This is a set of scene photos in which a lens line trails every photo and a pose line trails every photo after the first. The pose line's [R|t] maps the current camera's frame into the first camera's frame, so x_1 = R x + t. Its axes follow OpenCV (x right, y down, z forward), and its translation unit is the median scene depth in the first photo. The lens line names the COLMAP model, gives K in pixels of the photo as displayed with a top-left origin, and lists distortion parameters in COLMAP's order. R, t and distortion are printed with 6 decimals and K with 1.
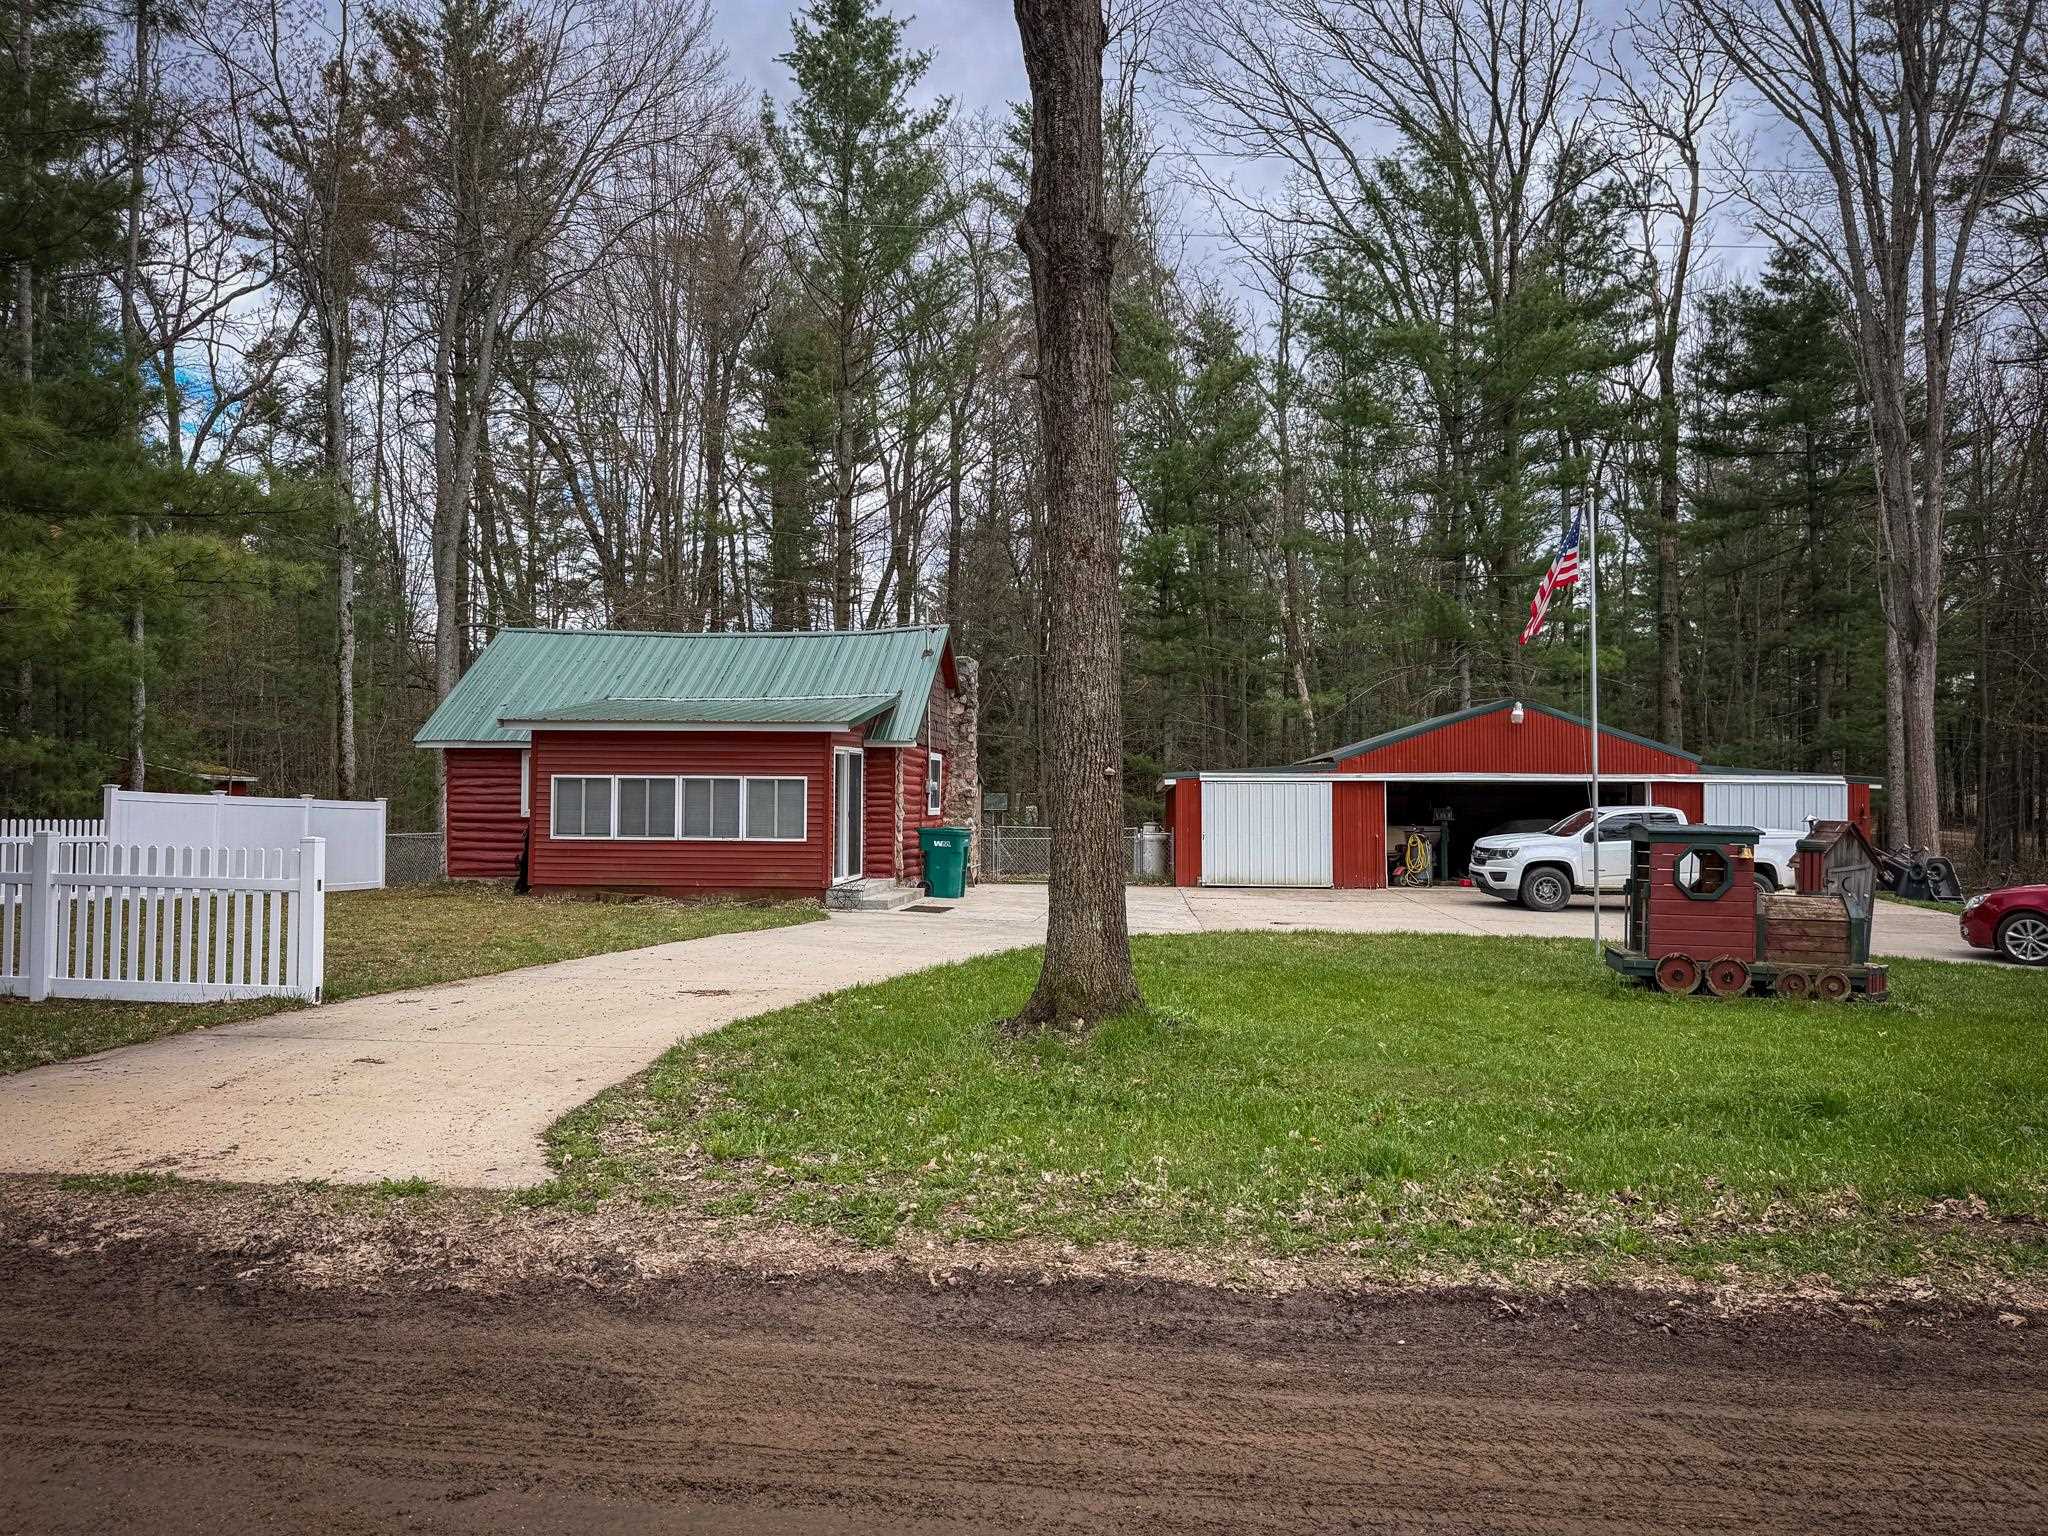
lens RADIAL K [[1457.5, 0, 1009.0], [0, 1457.5, 768.2], [0, 0, 1]] dist [0.068532, -0.015376]
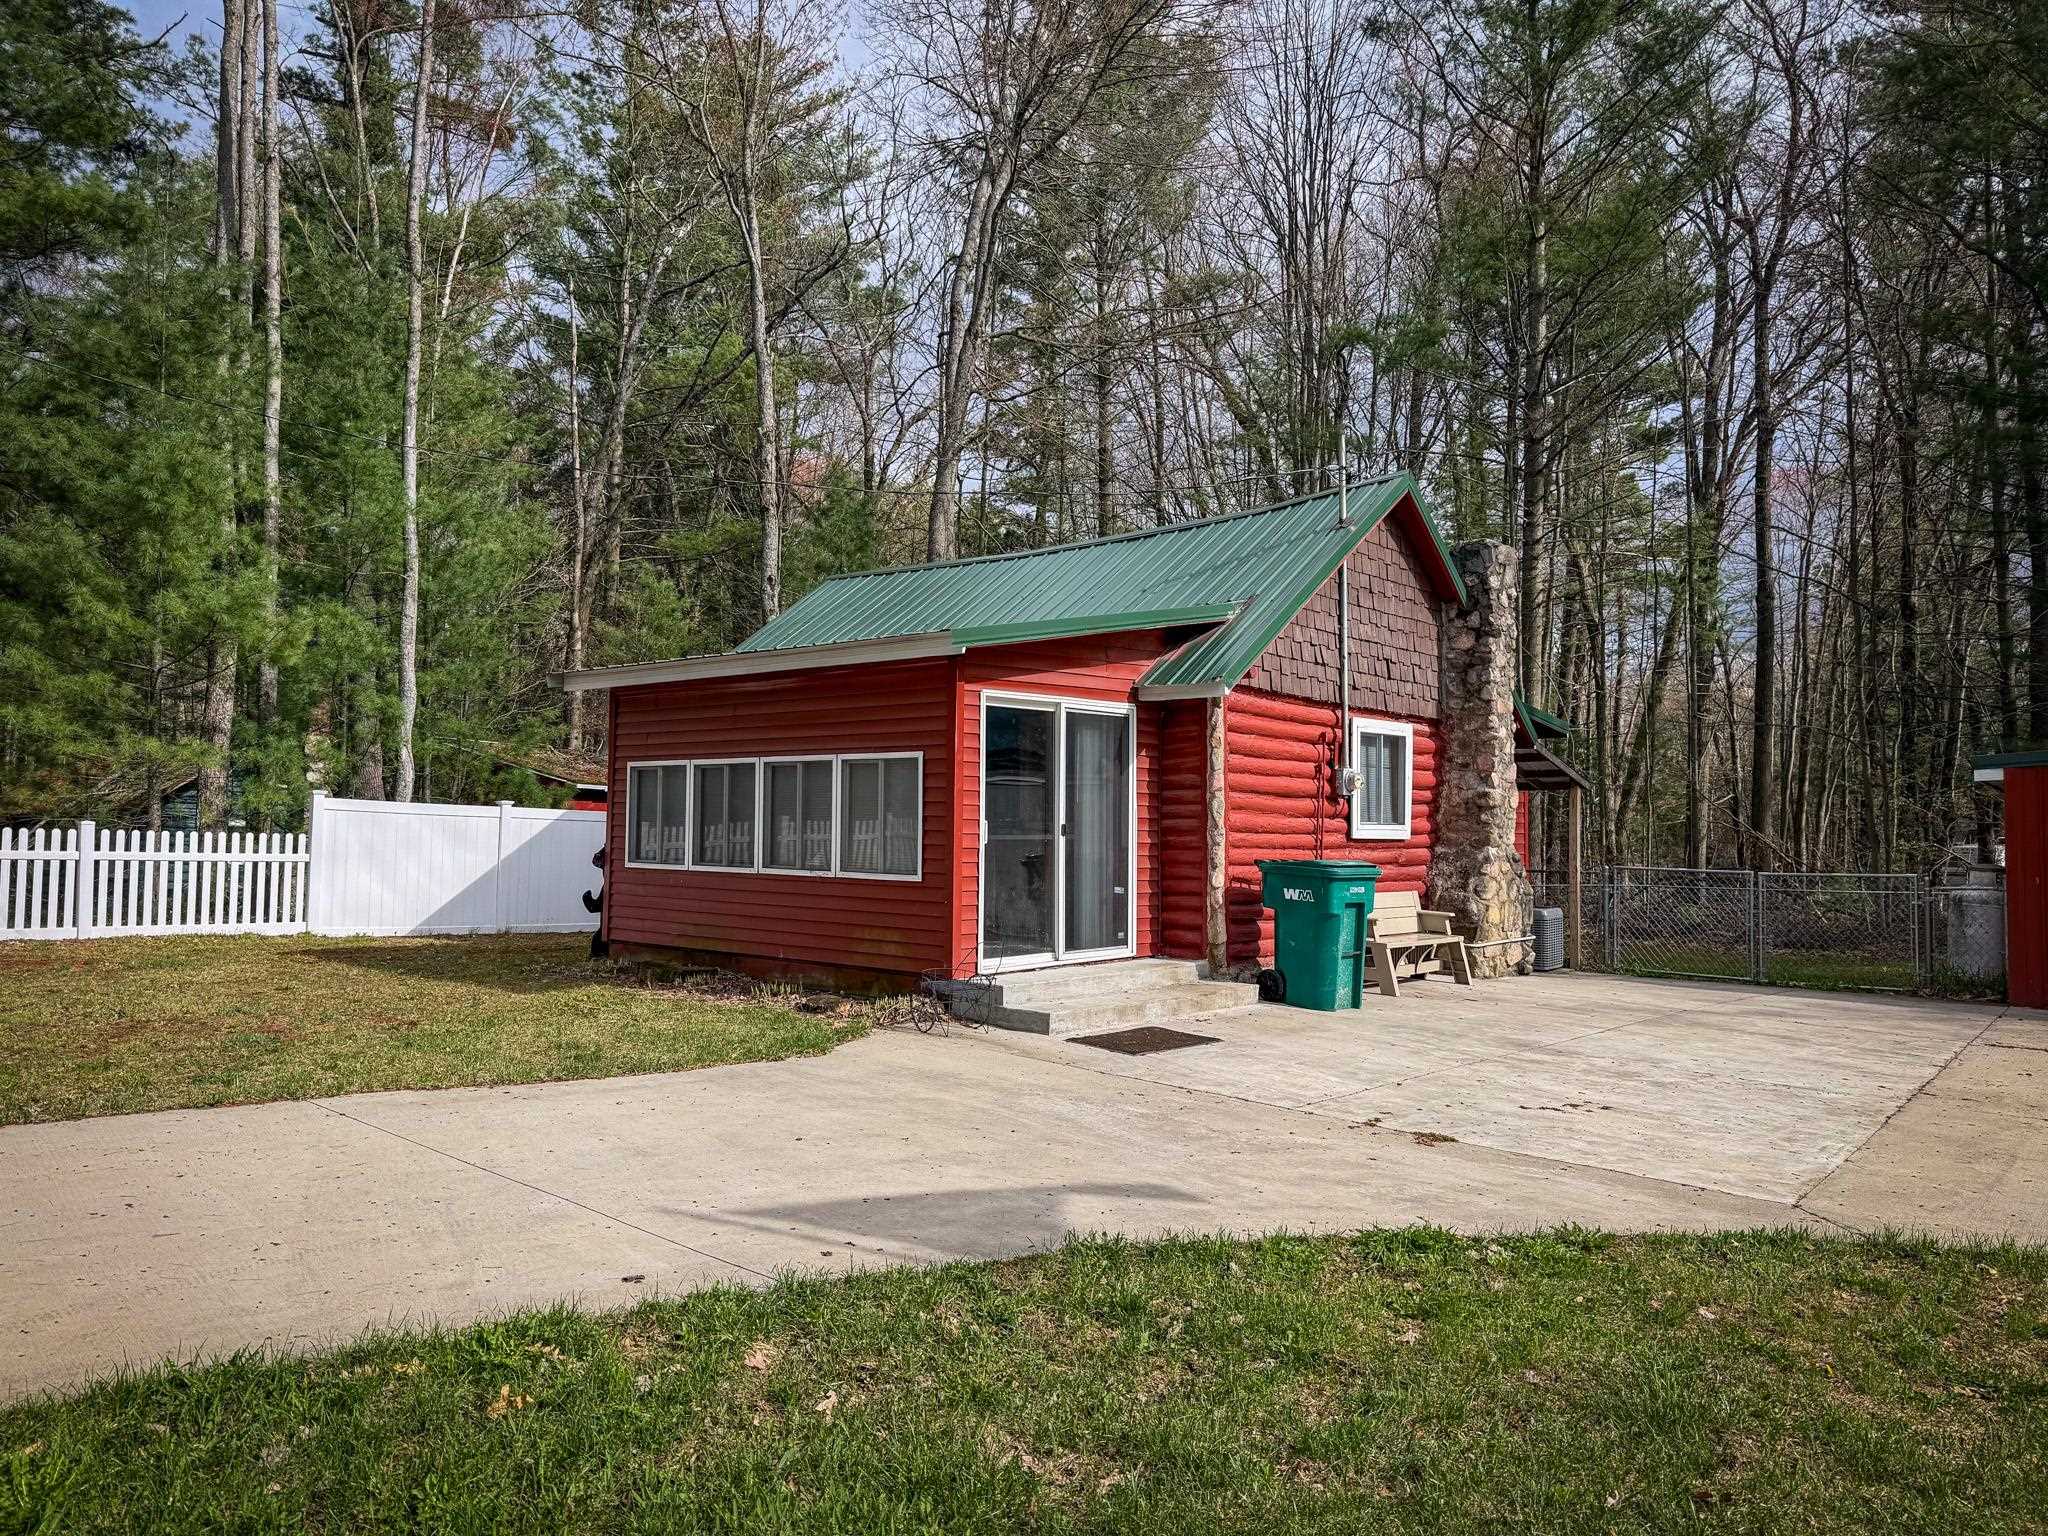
lens RADIAL K [[1457.5, 0, 1021.8], [0, 1457.5, 753.6], [0, 0, 1]] dist [0.068532, -0.015376]
pose [[0.822761, -0.026644, -0.567762, 0.157482], [0.006638, 0.999283, -0.037275, 0.022760], [0.568348, 0.026899, 0.822348, 0.549974]]
